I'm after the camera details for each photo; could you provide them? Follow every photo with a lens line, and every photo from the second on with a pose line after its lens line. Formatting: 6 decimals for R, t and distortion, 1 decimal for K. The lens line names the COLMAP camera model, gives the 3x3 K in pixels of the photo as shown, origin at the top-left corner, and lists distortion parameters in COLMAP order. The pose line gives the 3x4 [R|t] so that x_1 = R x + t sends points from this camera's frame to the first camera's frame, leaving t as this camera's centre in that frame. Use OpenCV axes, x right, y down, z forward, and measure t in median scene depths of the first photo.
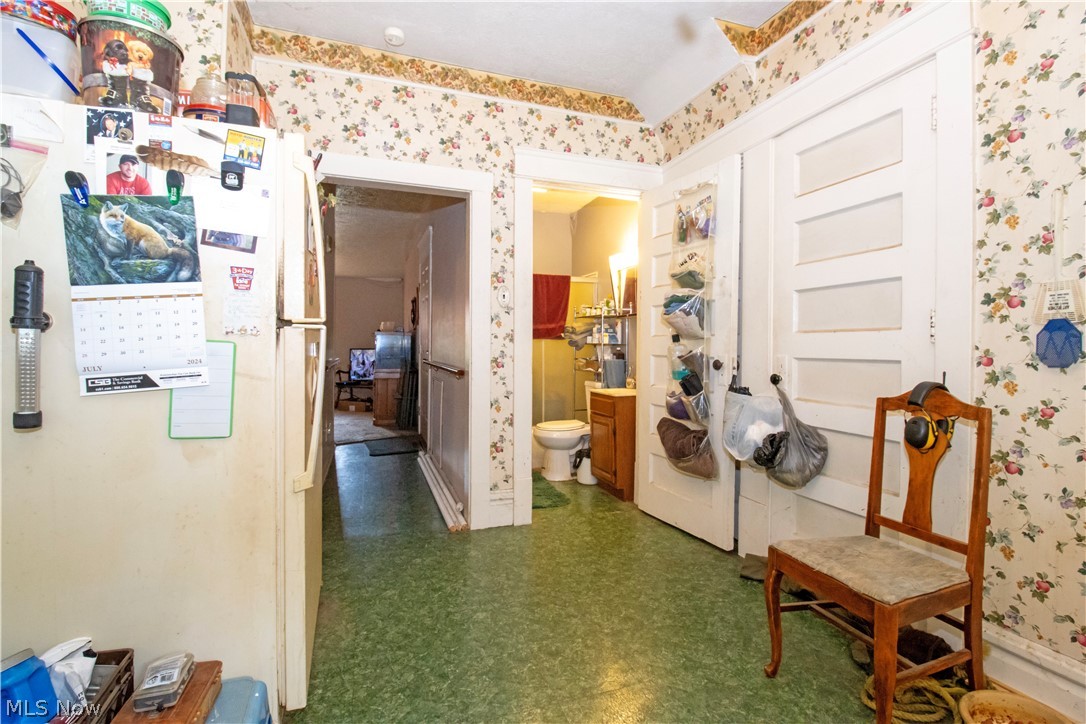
lens RADIAL K [[505.4, 0, 543.8], [0, 505.4, 356.8], [0, 0, 1]] dist [0.001785, 0.000077]
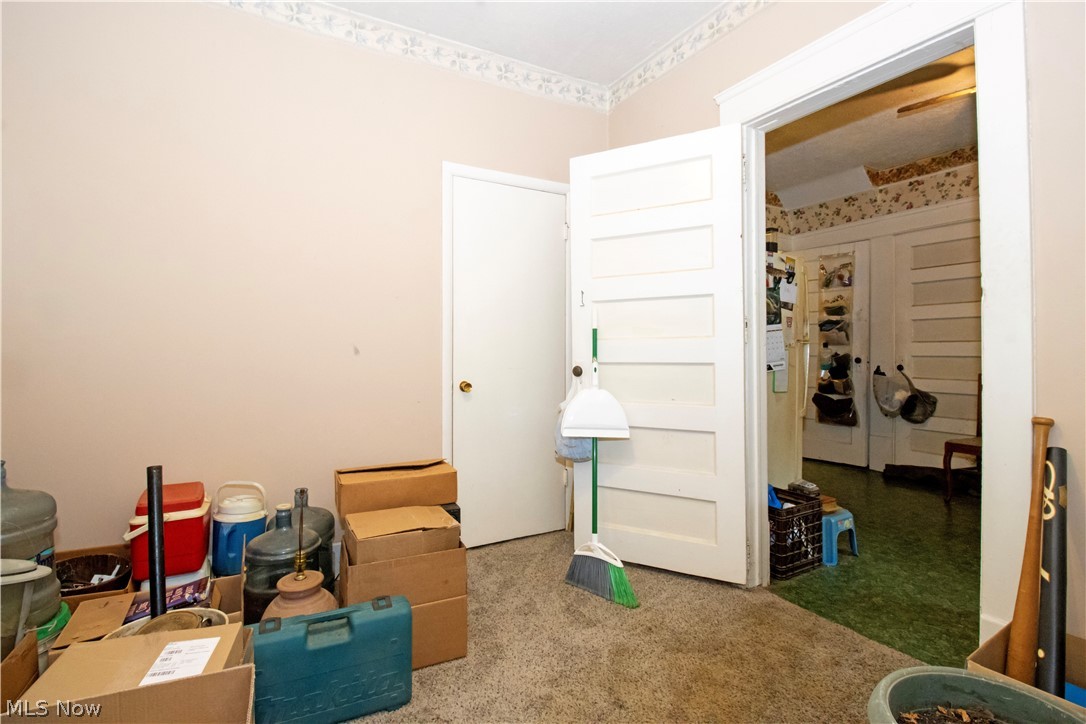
lens RADIAL K [[505.4, 0, 541.6], [0, 505.4, 360.6], [0, 0, 1]] dist [0.001785, 0.000077]
pose [[0.981086, -0.009148, 0.193355, -1.070379], [0.008069, 0.999947, 0.006369, -0.003428], [-0.193403, -0.004688, 0.981108, -0.506219]]
